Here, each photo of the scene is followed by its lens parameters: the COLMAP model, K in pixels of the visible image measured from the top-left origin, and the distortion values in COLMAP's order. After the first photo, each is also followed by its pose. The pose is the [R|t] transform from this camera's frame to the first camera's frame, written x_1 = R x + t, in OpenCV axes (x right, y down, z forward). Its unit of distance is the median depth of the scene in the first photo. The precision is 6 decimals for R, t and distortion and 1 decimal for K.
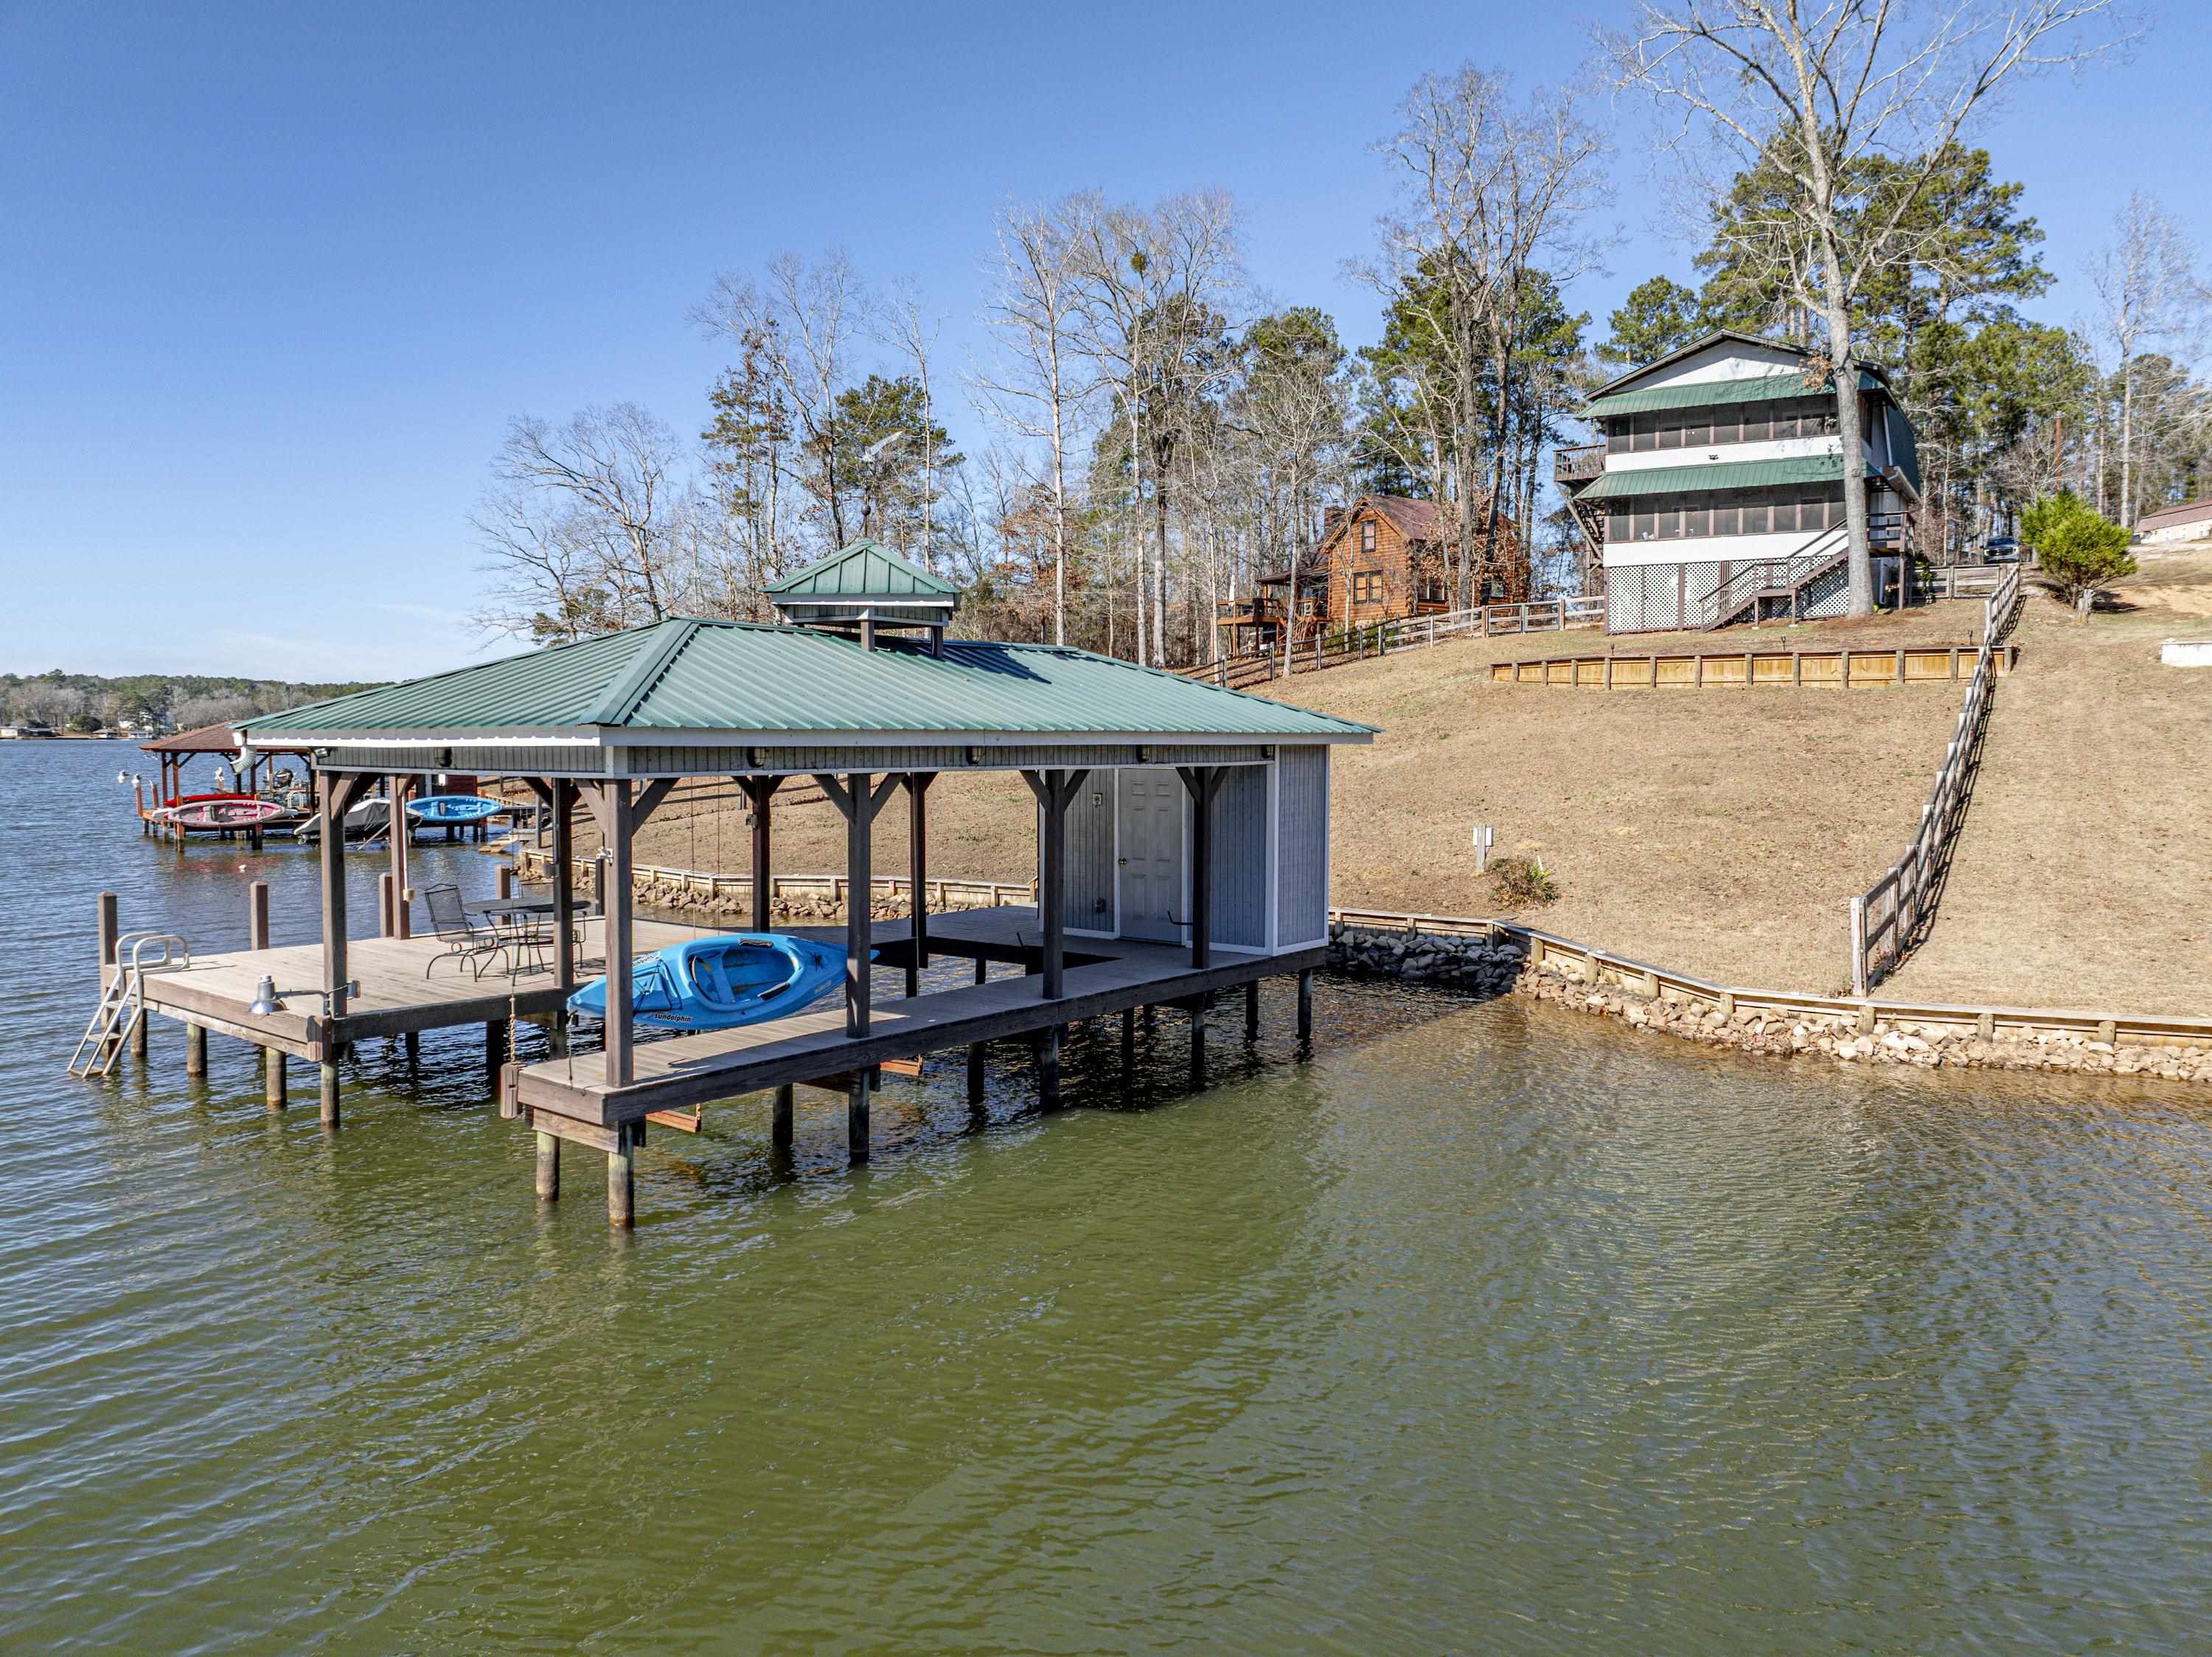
lens RADIAL K [[1558.4, 0, 1110.7], [0, 1558.4, 826.8], [0, 0, 1]] dist [-0.040022, 0.005731]
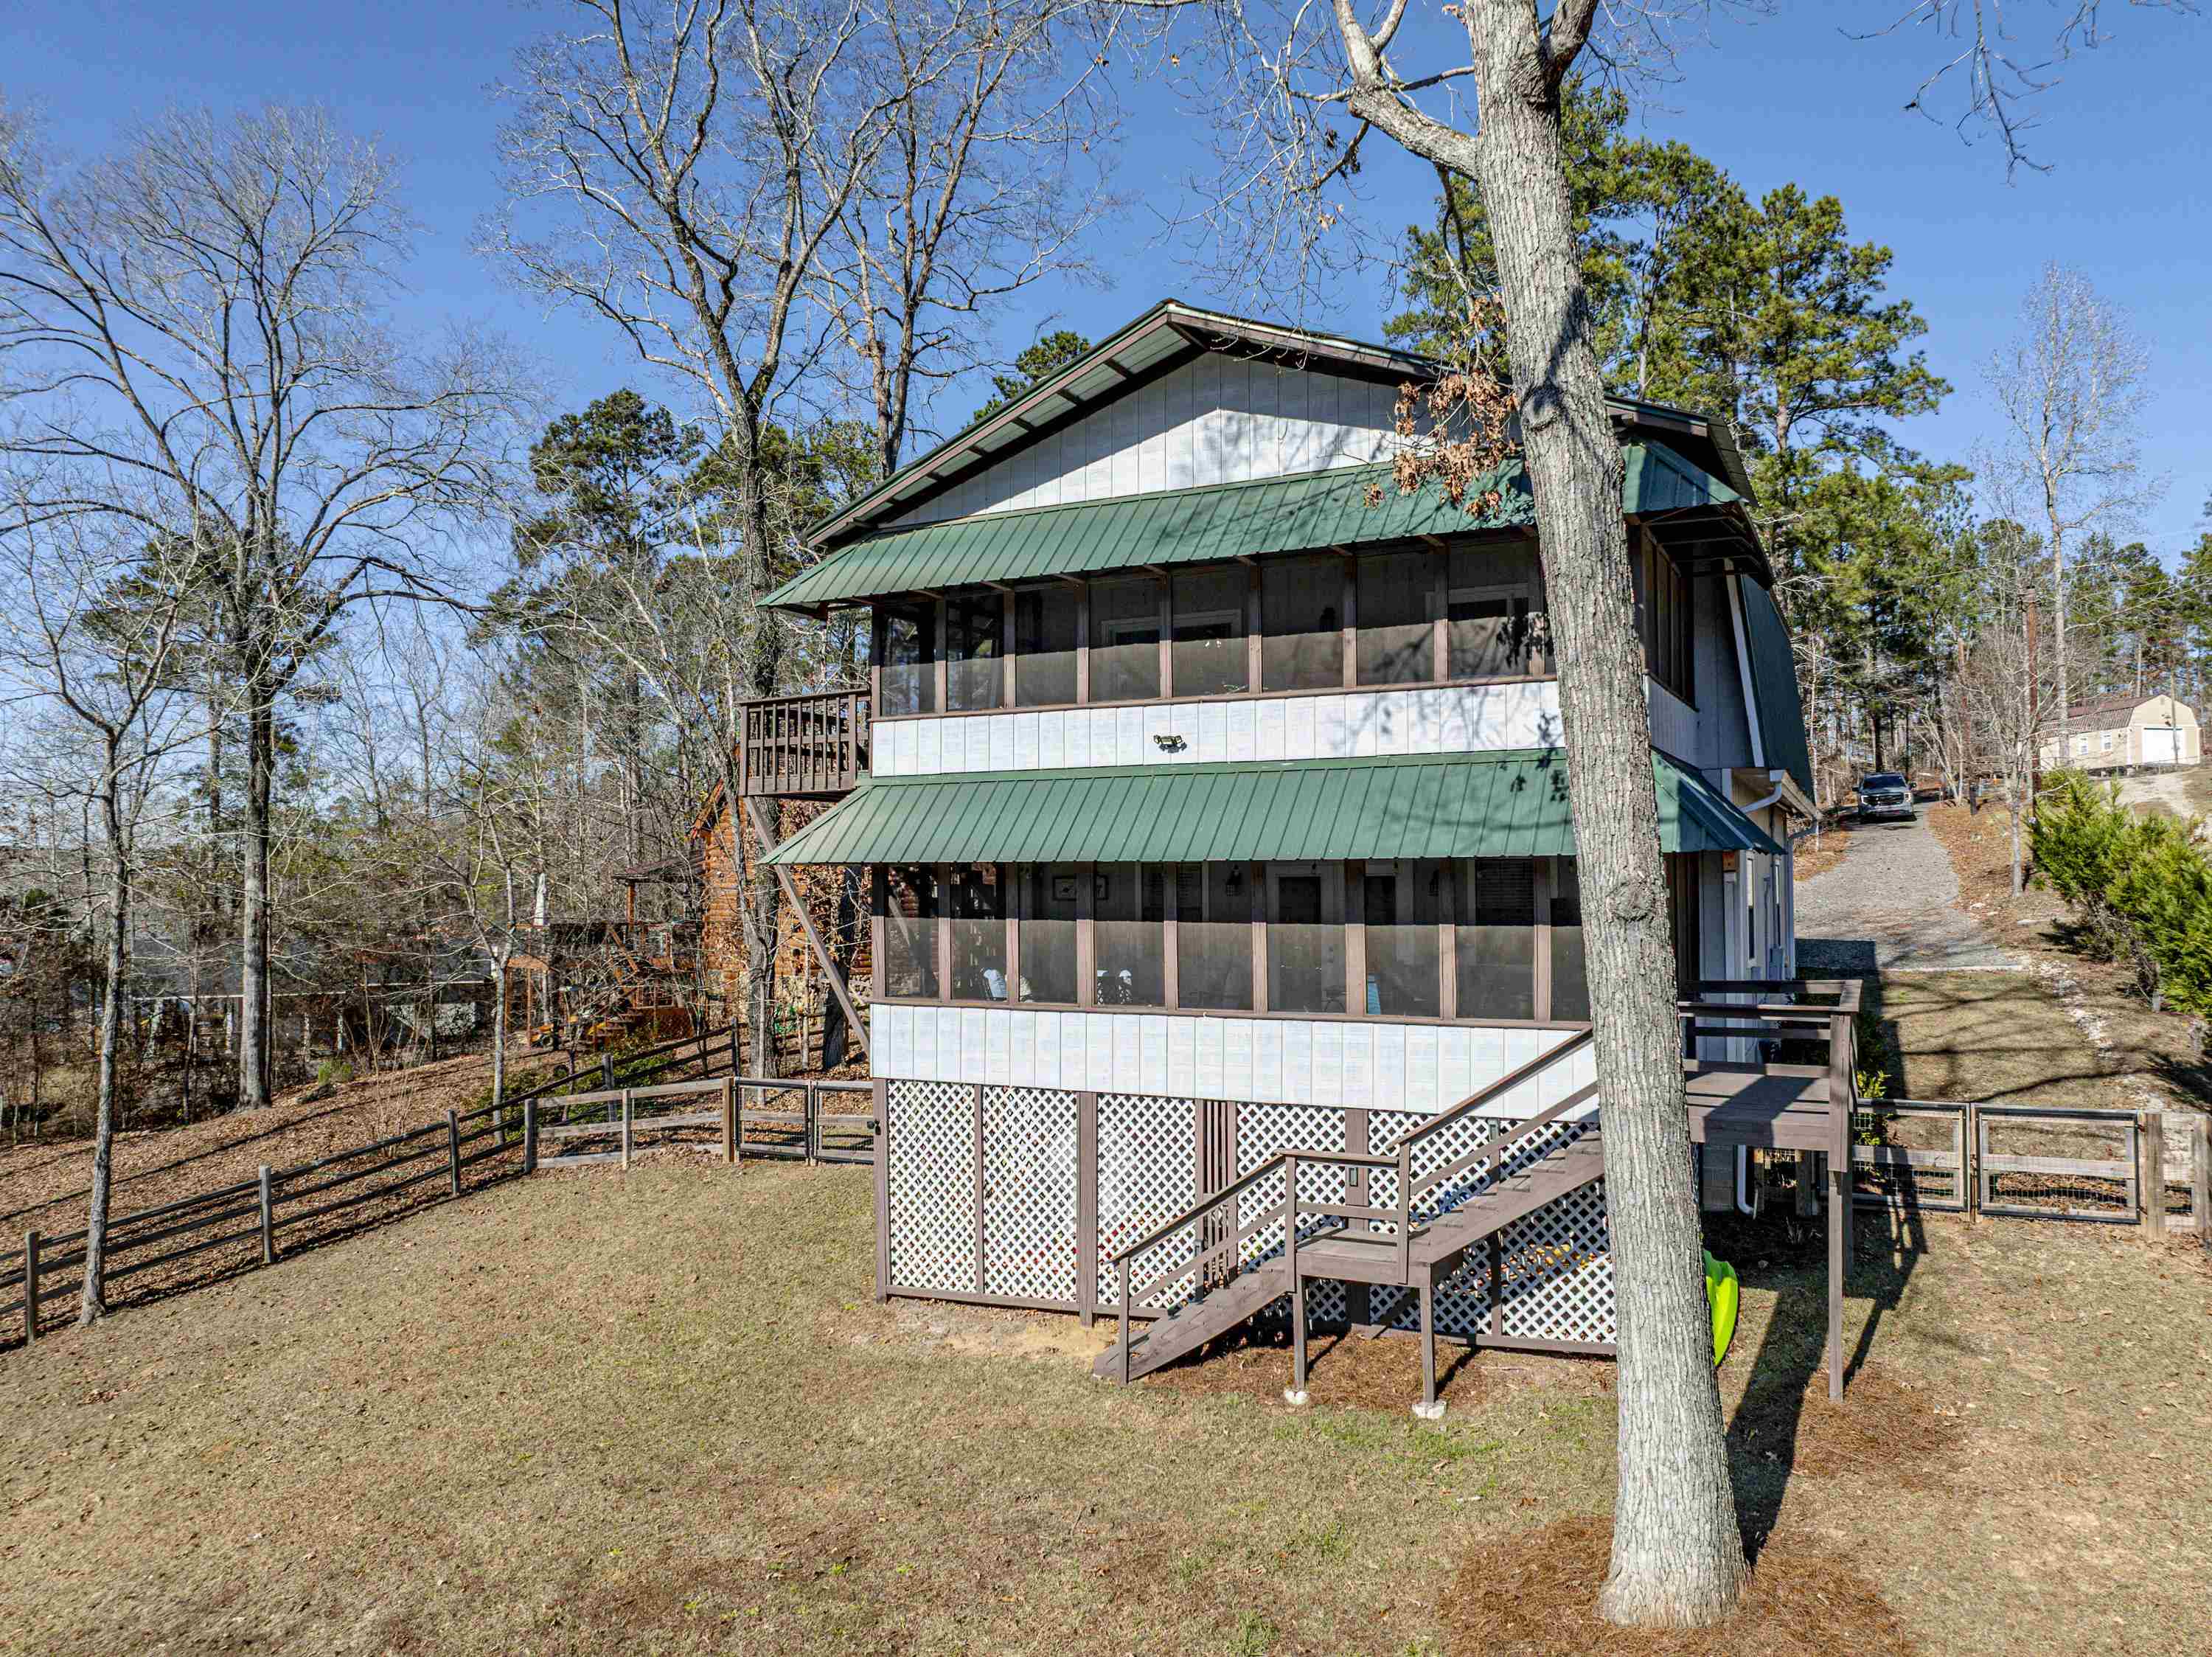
lens RADIAL K [[1555.1, 0, 1110.2], [0, 1555.1, 829.0], [0, 0, 1]] dist [-0.038066, 0.000800]
pose [[0.995401, 0.000022, 0.095792, 0.338594], [0.009423, 0.995128, -0.098142, -0.187578], [-0.095327, 0.098593, 0.990551, 0.687618]]
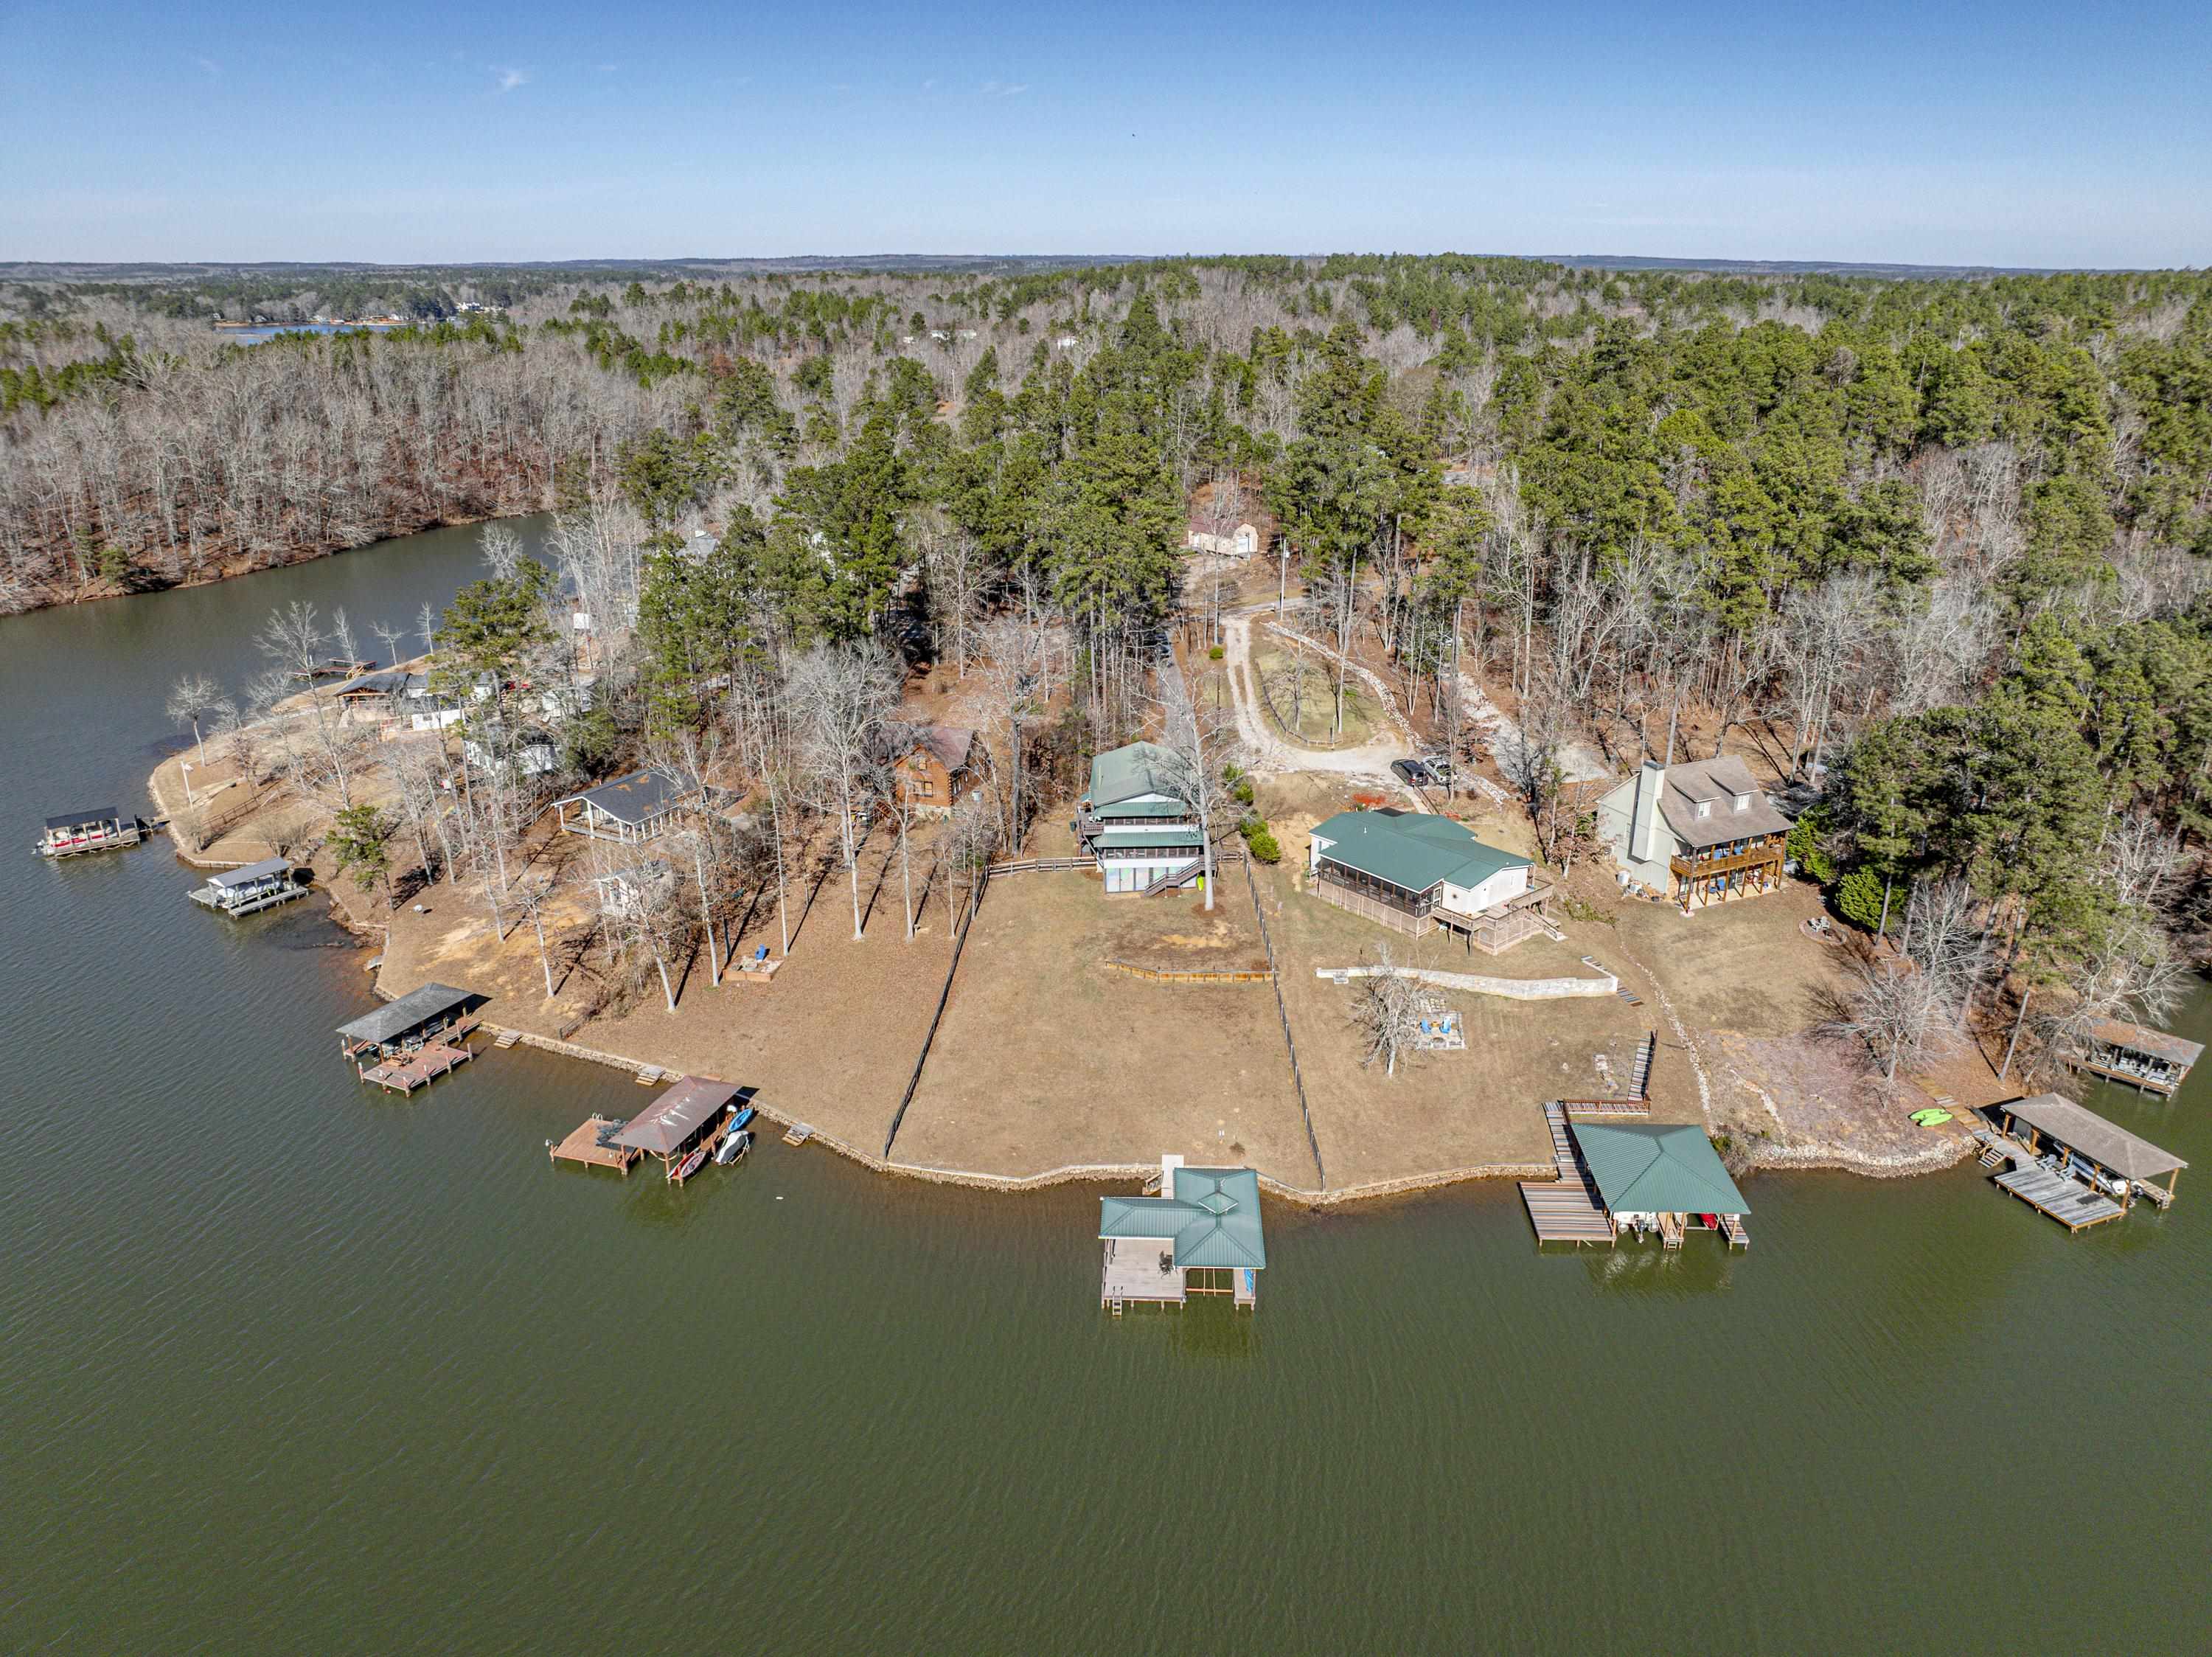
lens RADIAL K [[1552.1, 0, 1109.8], [0, 1552.1, 838.4], [0, 0, 1]] dist [-0.036649, 0.003056]
pose [[0.812520, -0.208730, 0.544282, -1.014290], [0.036627, 0.950130, 0.309695, -0.982574], [-0.581781, -0.231698, 0.779645, -0.922933]]
